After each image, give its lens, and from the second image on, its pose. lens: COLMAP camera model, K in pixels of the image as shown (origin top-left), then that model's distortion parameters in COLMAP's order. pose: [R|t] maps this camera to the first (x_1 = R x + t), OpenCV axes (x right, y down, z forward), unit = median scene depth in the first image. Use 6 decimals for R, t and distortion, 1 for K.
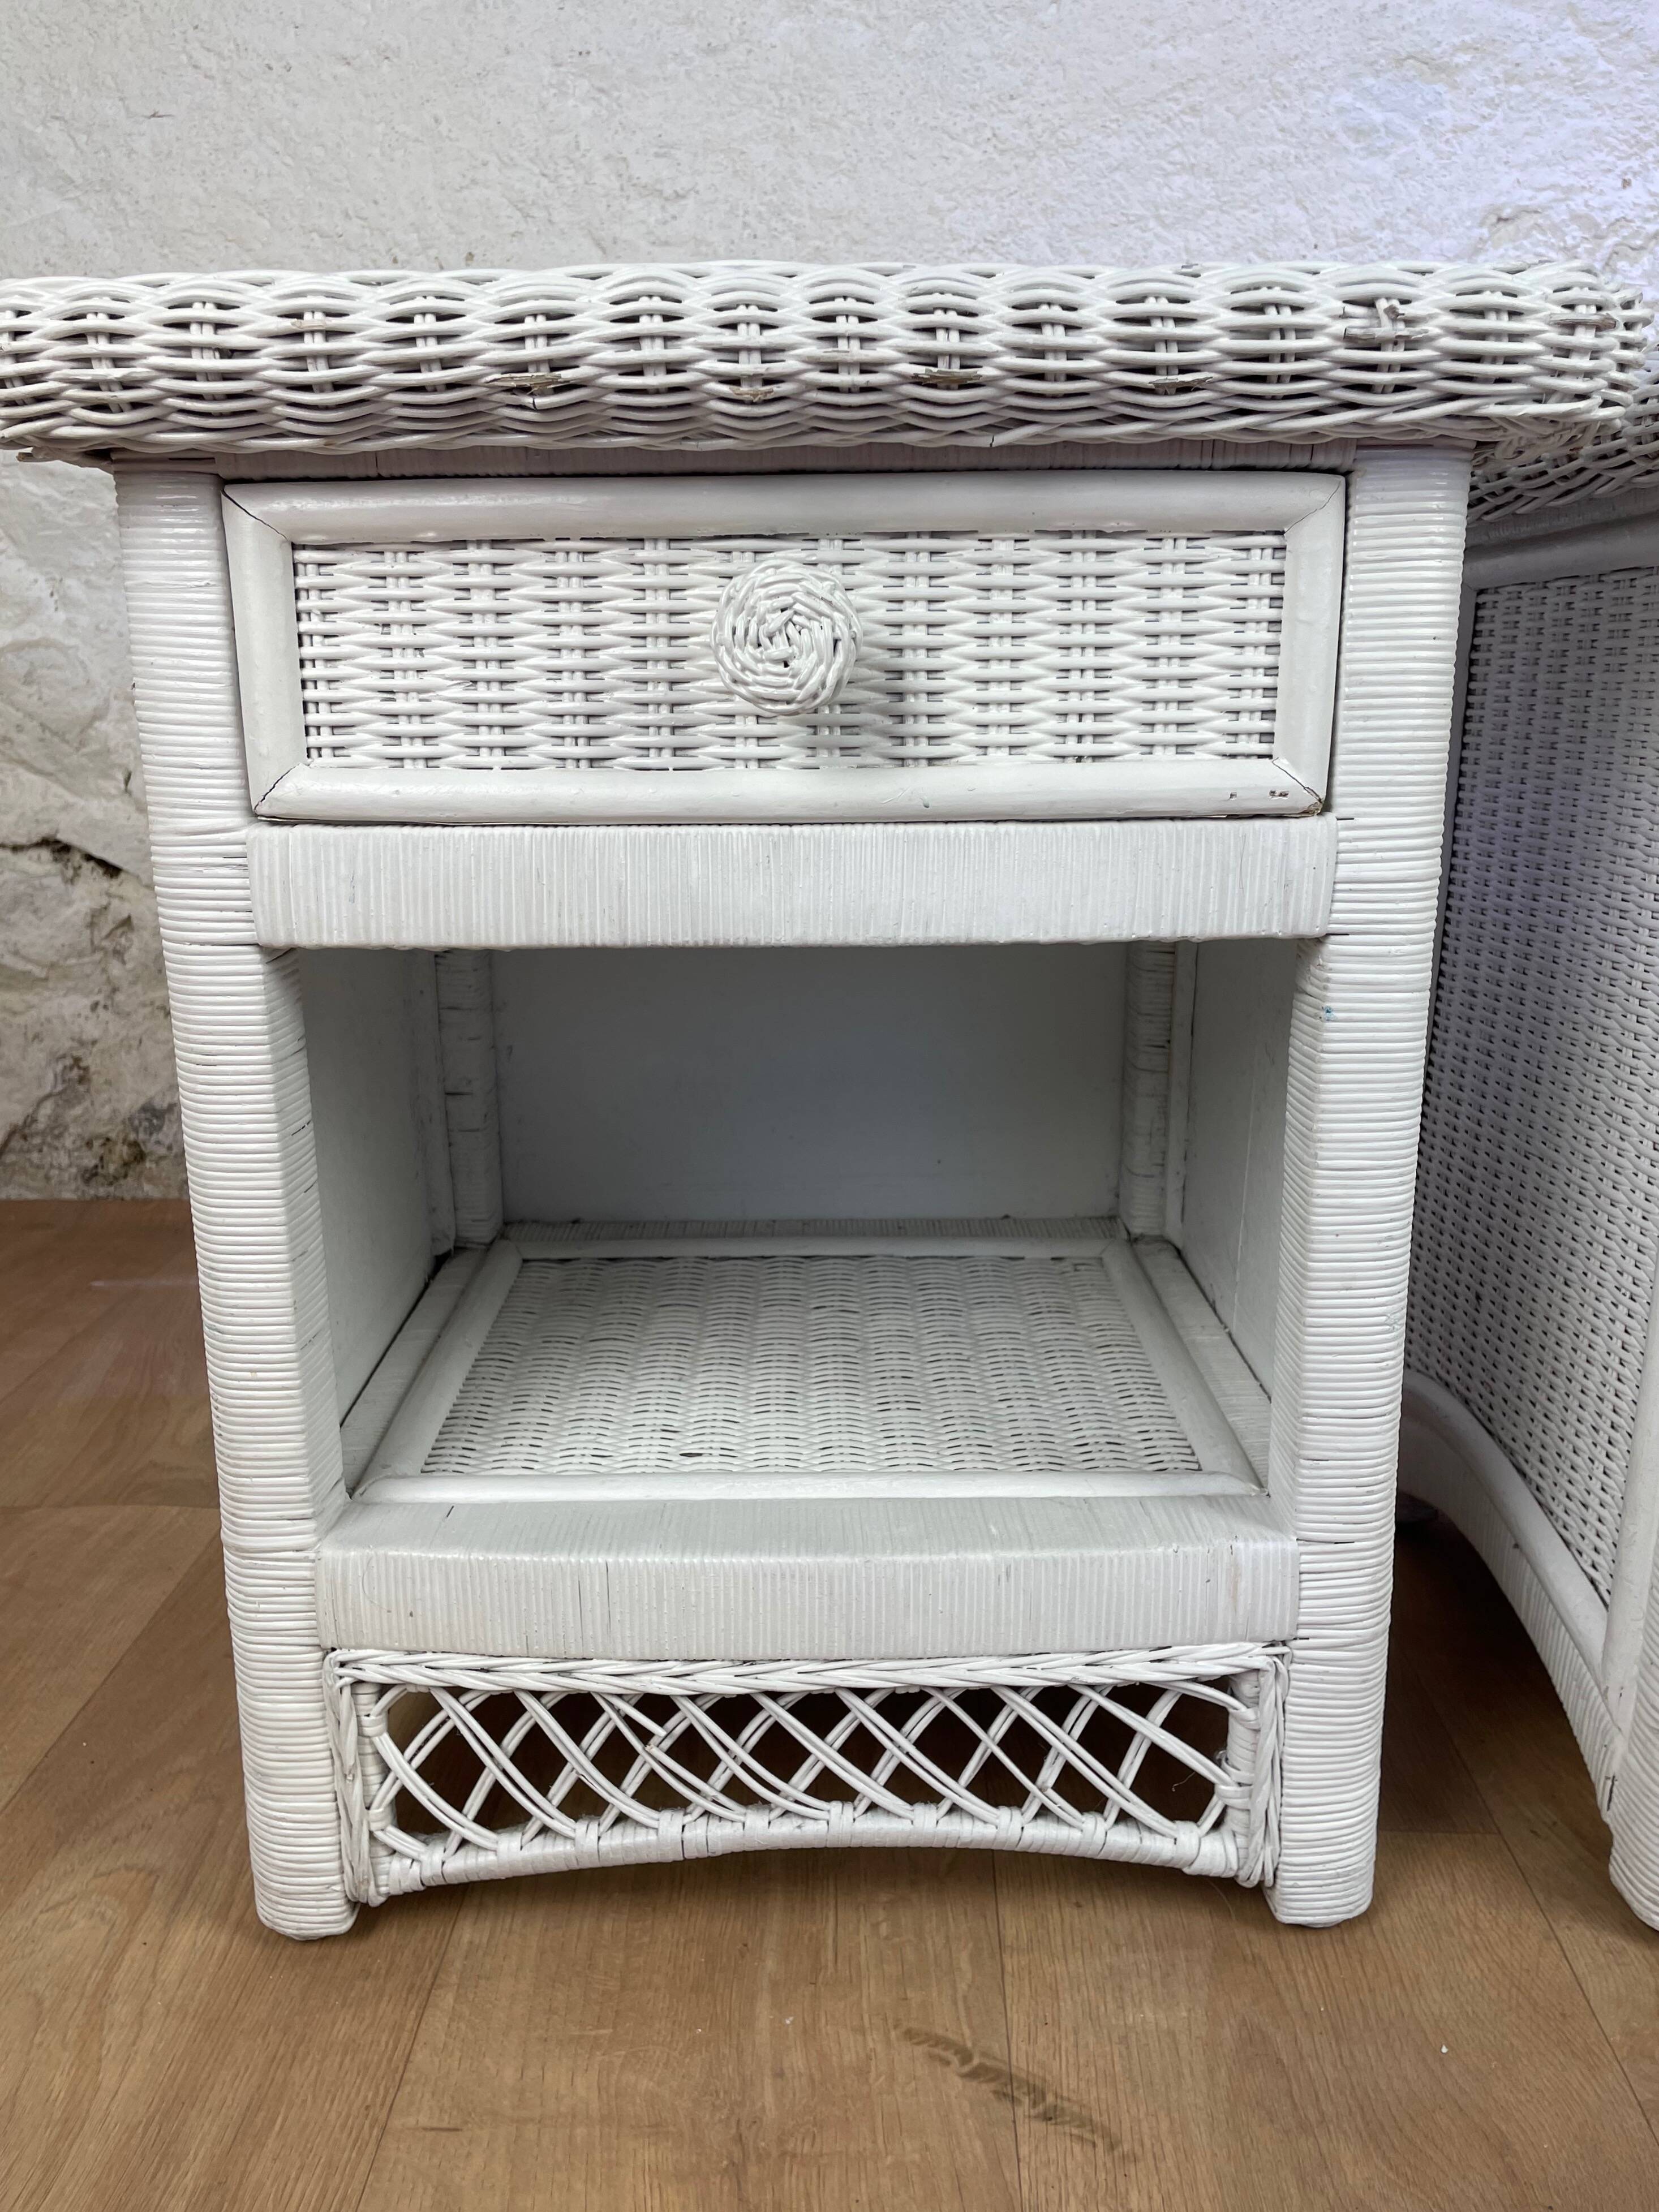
lens RADIAL K [[1727.6, 0, 816.8], [0, 1727.6, 1100.6], [0, 0, 1]] dist [0.092749, -0.125643]
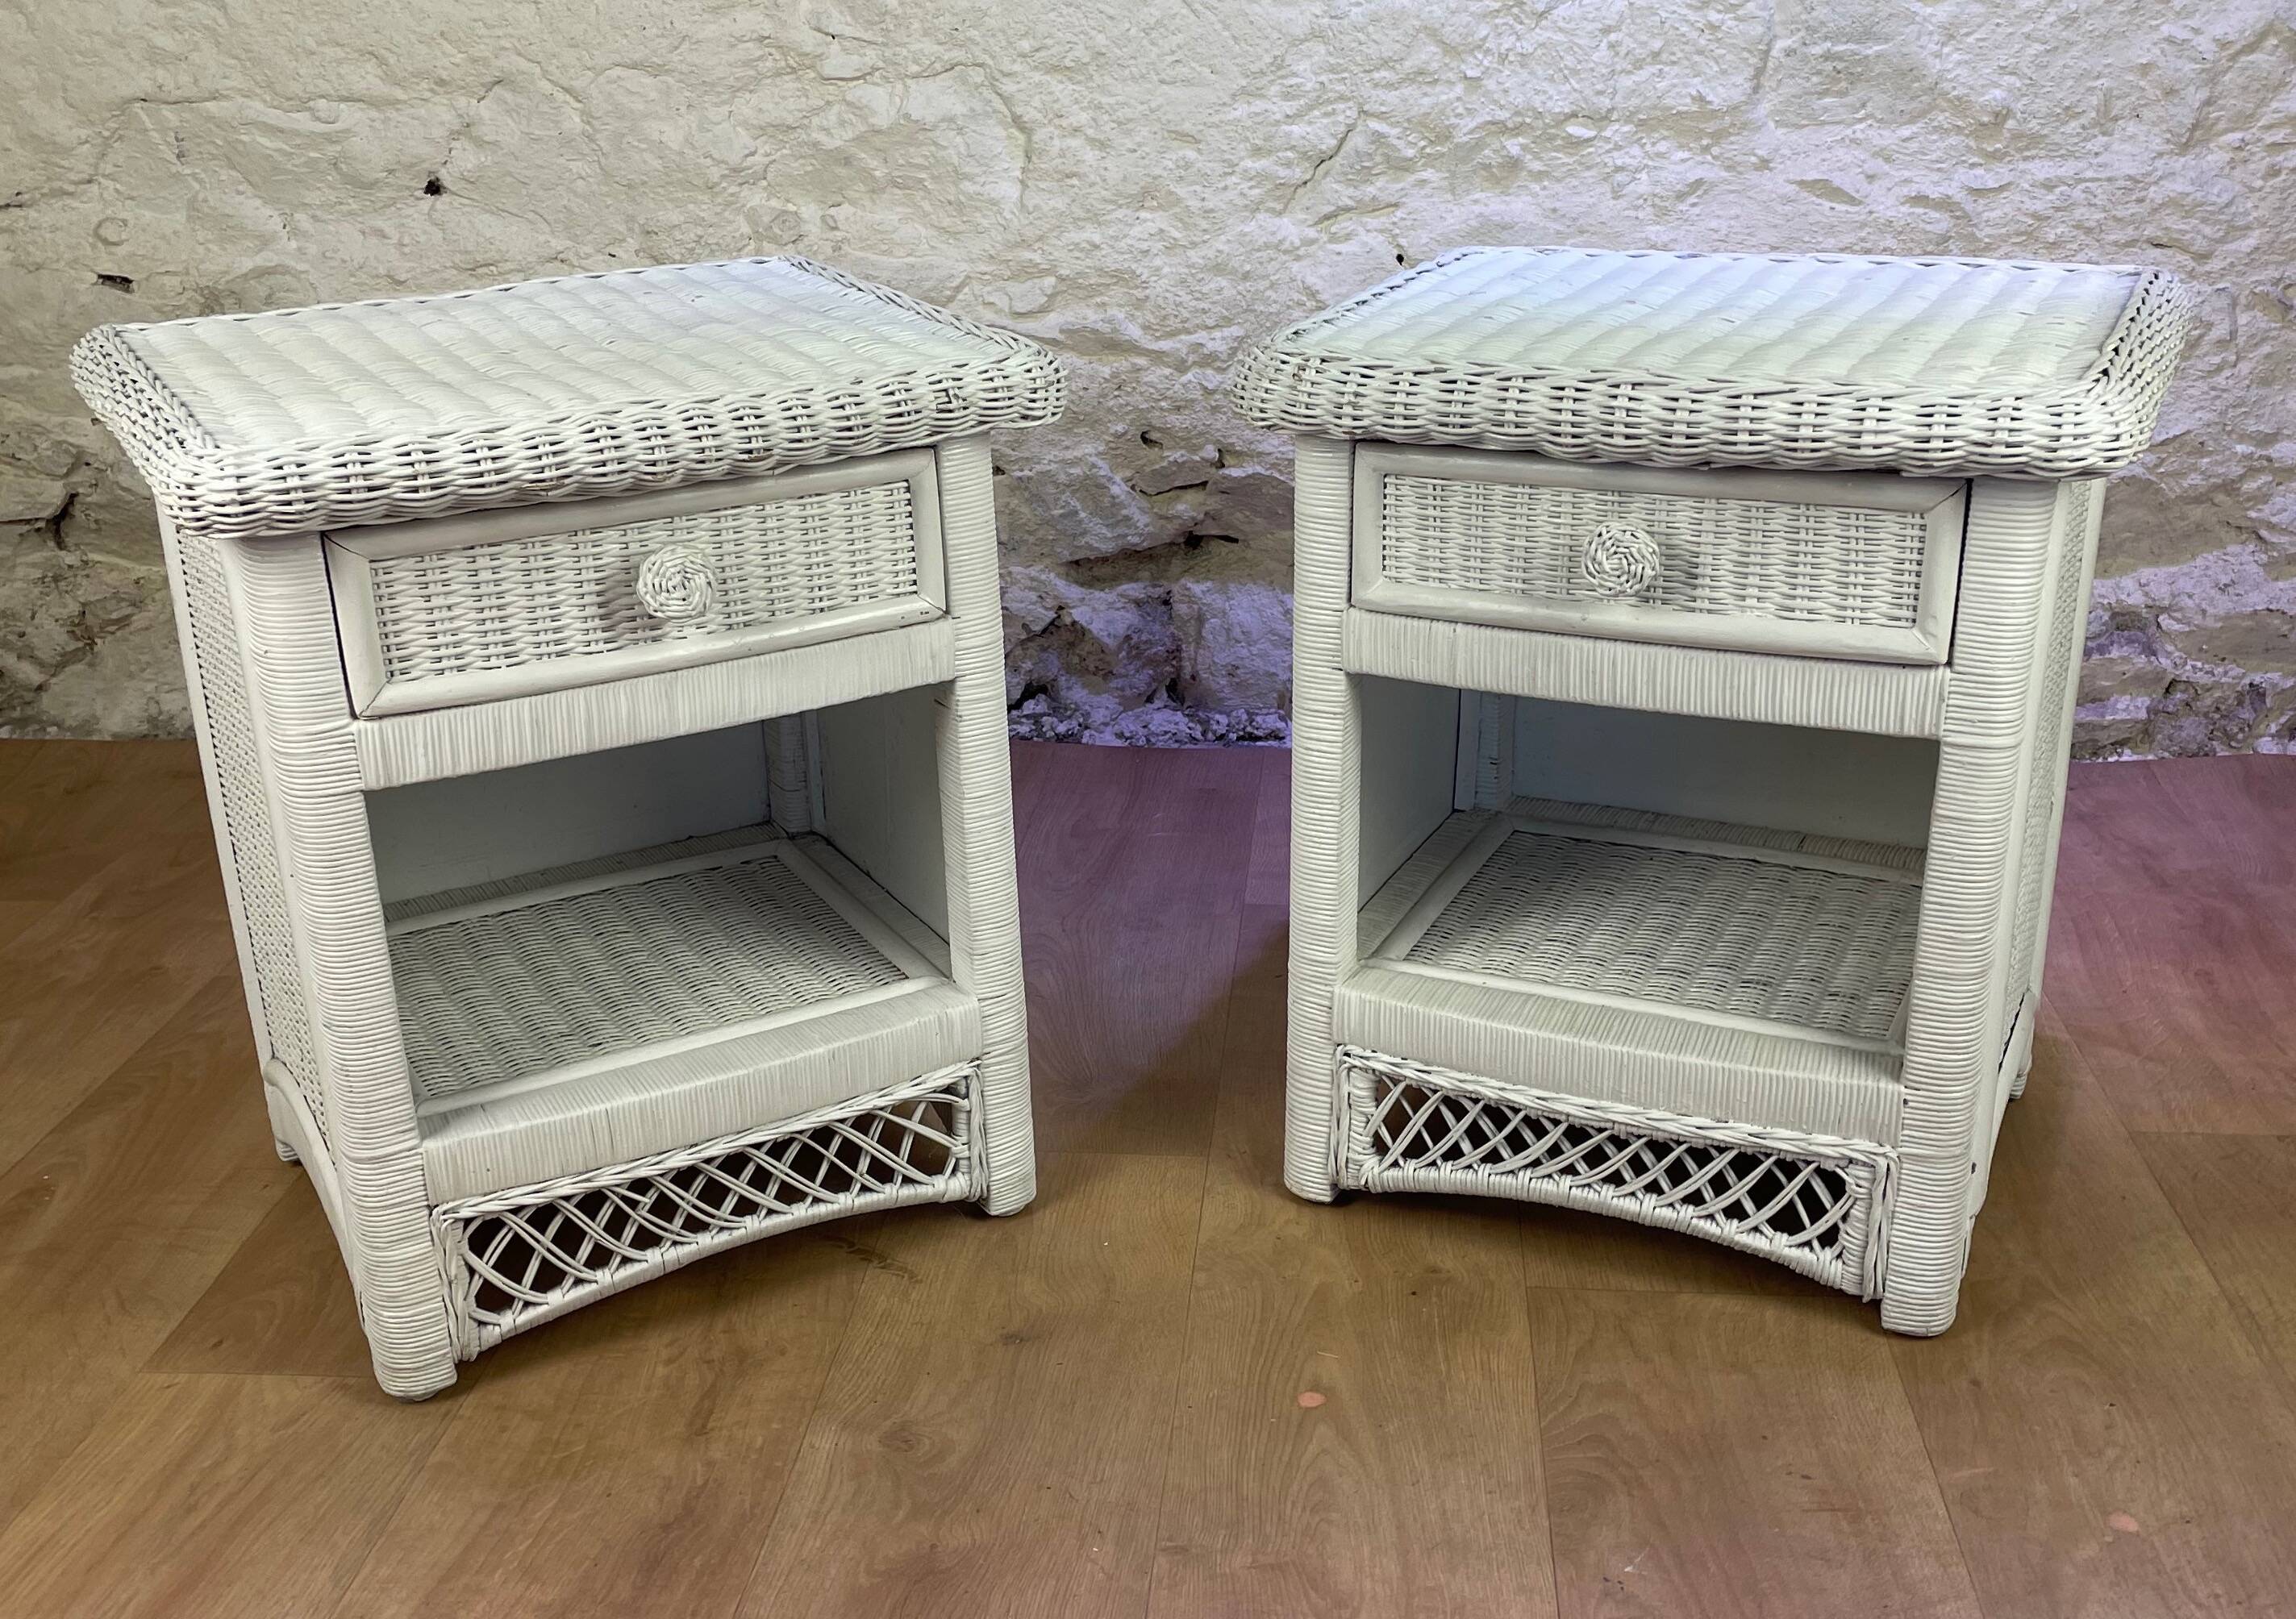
lens RADIAL K [[2442.4, 0, 1140.6], [0, 2442.4, 789.7], [0, 0, 1]] dist [0.114342, -0.175066]
pose [[0.998255, 0.000880, -0.059049, 0.528854], [0.006000, 0.993203, 0.116239, -0.235491], [0.058750, -0.116390, 0.991464, -1.477391]]
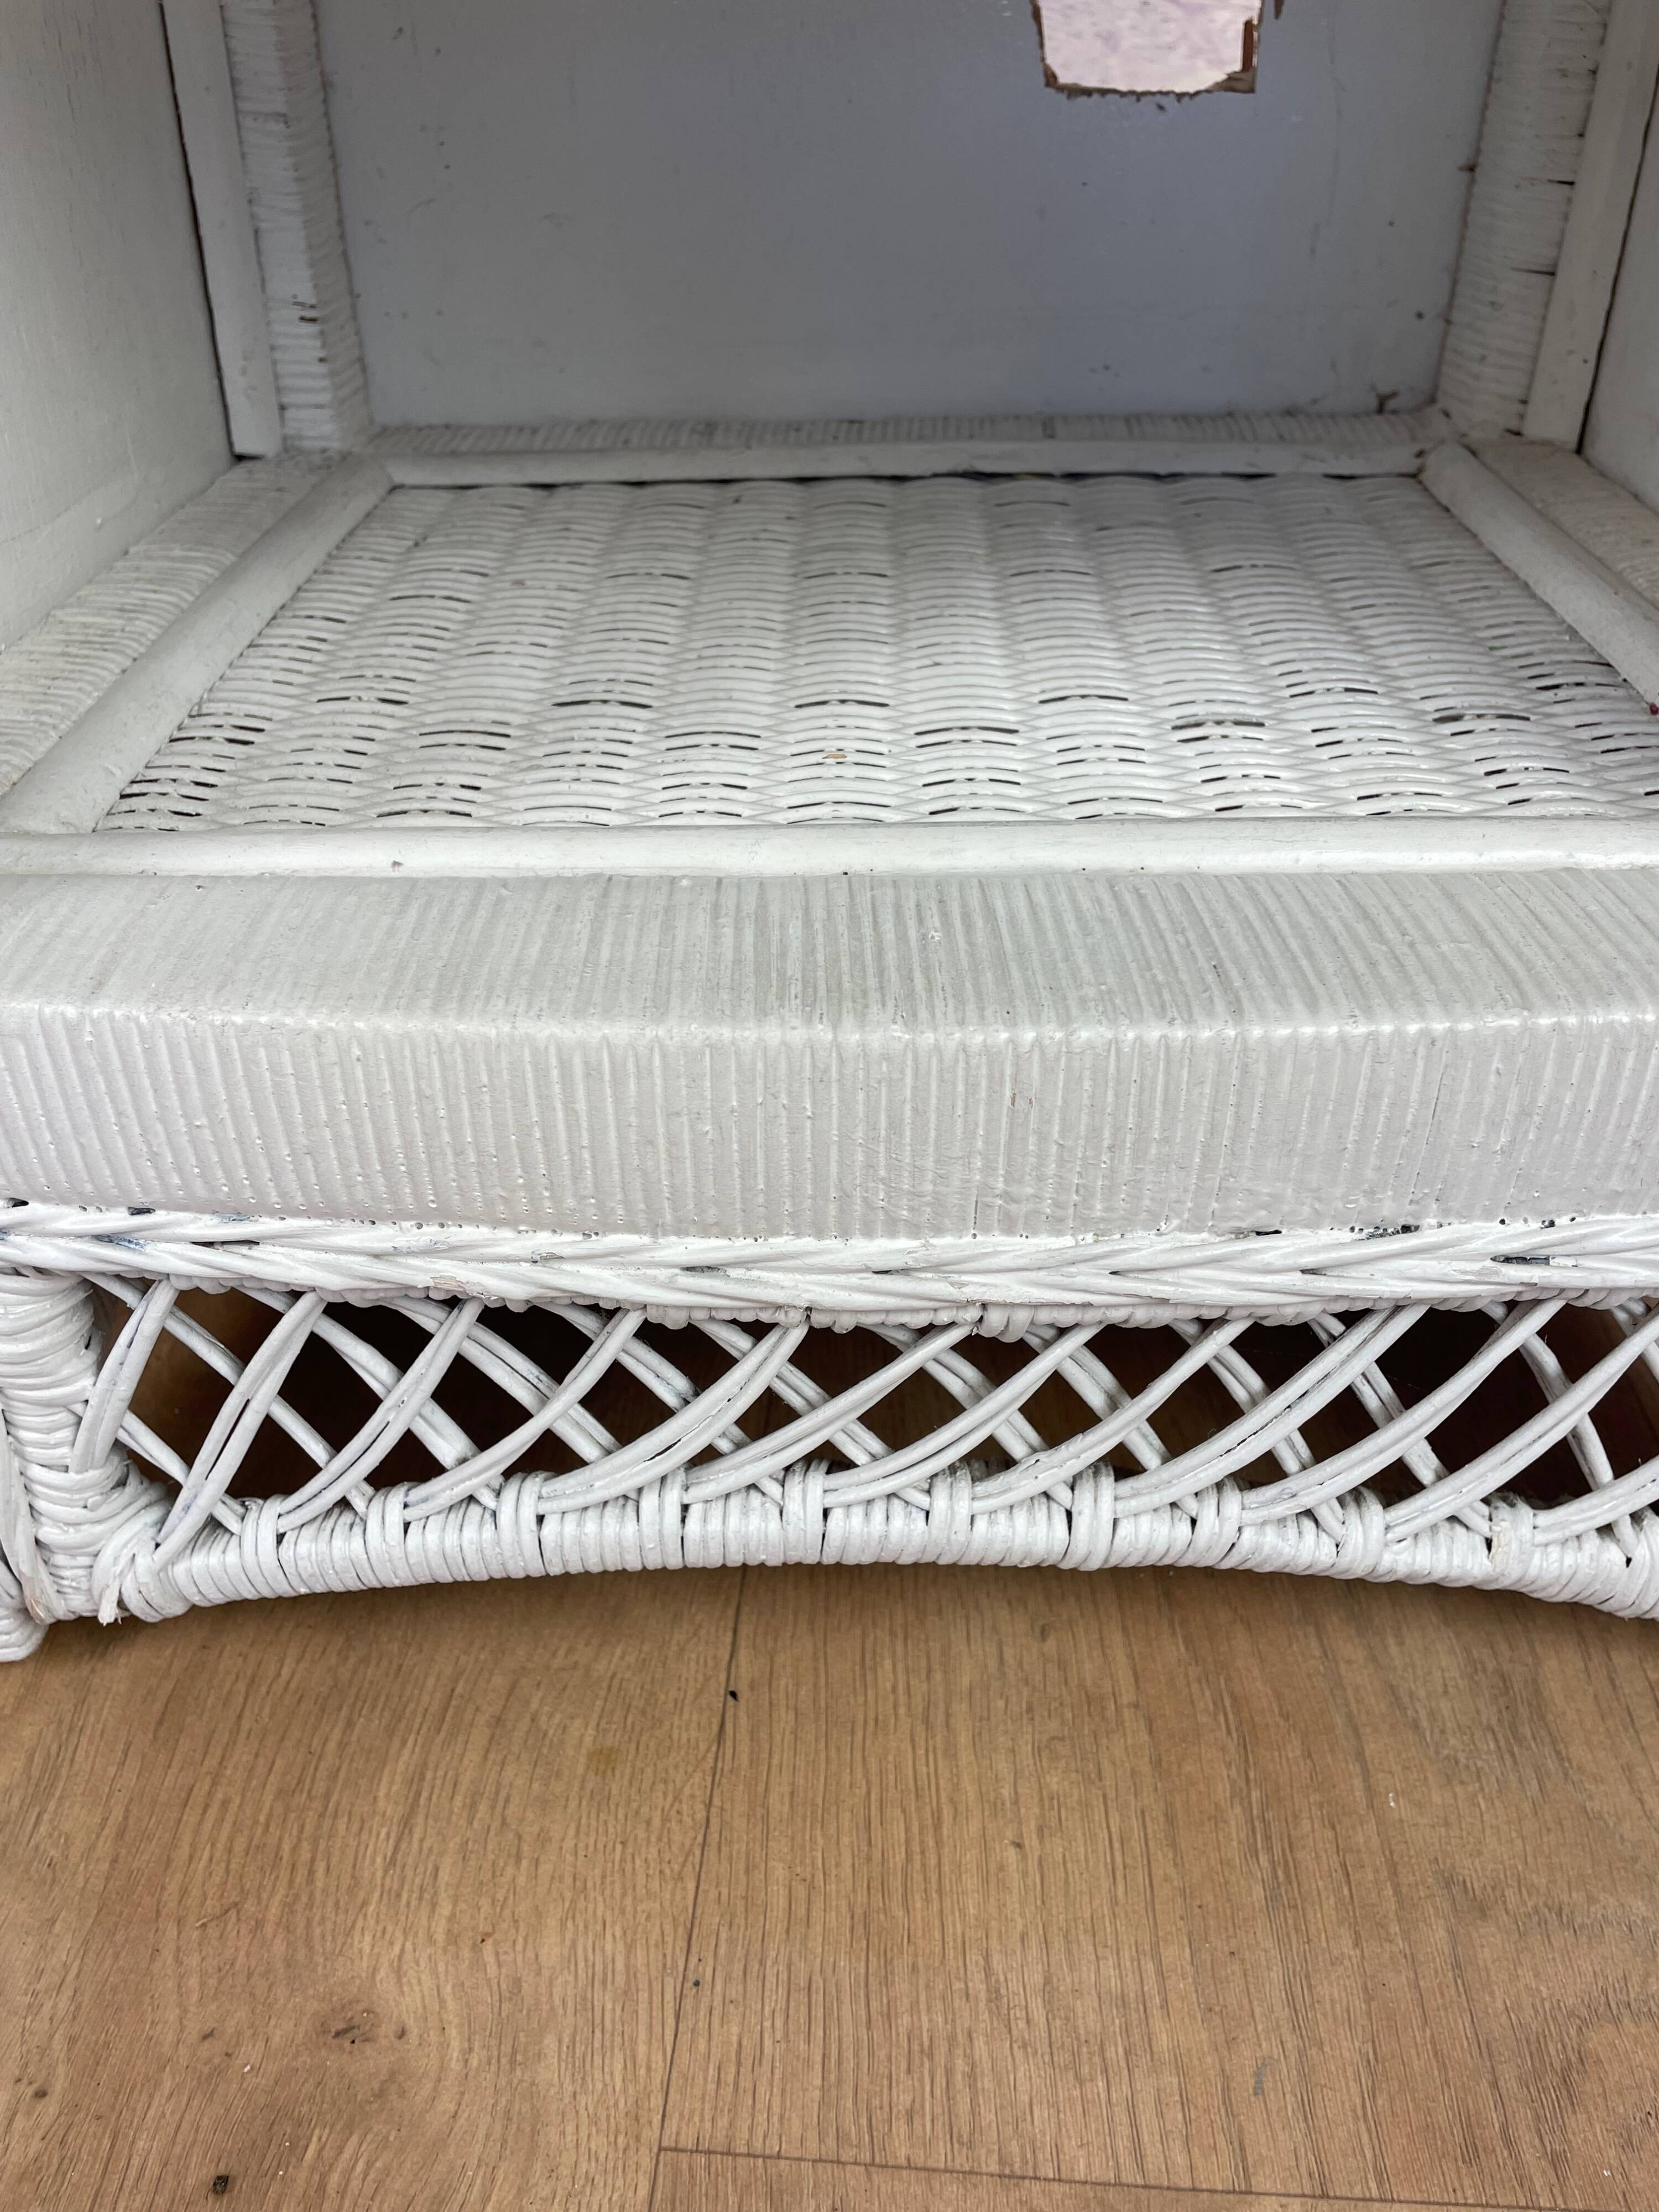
lens RADIAL K [[1703.5, 0, 815.9], [0, 1703.5, 1100.5], [0, 0, 1]] dist [0.086407, -0.125295]
pose [[0.998945, 0.014908, -0.043443, 0.822009], [0.000697, 0.940824, 0.338896, 0.133341], [0.045925, -0.338568, 0.939820, 0.576204]]
